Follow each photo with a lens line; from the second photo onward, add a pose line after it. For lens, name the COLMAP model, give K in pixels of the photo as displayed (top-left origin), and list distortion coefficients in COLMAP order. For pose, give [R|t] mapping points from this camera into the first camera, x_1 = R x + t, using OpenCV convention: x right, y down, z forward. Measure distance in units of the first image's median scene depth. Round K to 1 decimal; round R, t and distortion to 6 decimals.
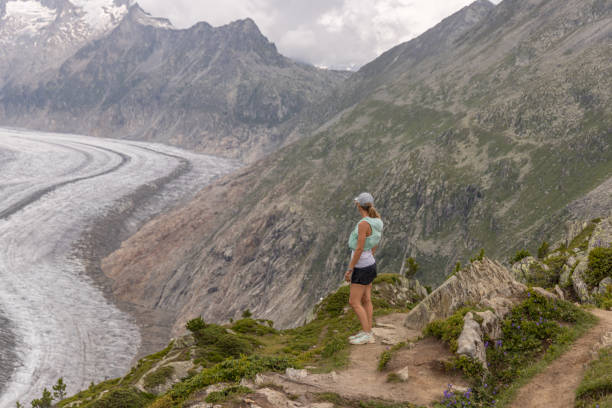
lens RADIAL K [[1147.5, 0, 307.7], [0, 1147.5, 203.7], [0, 0, 1]] dist [0.047510, 0.048702]
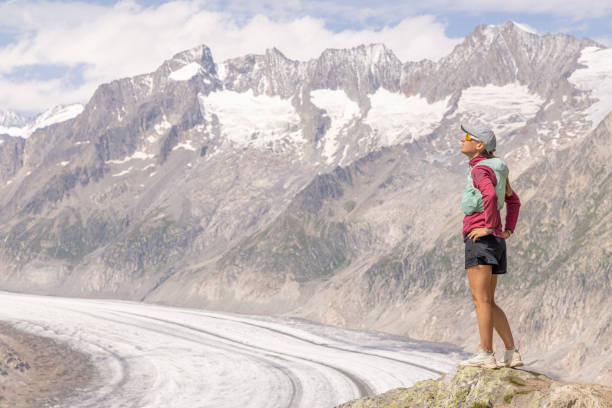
lens RADIAL K [[1798.8, 0, 305.3], [0, 1798.8, 191.6], [0, 0, 1]] dist [0.095753, -0.202715]
pose [[0.895223, -0.008895, -0.445531, 0.074291], [-0.048278, 0.991980, -0.116811, -0.040600], [0.442996, 0.126081, 0.887613, 0.367892]]
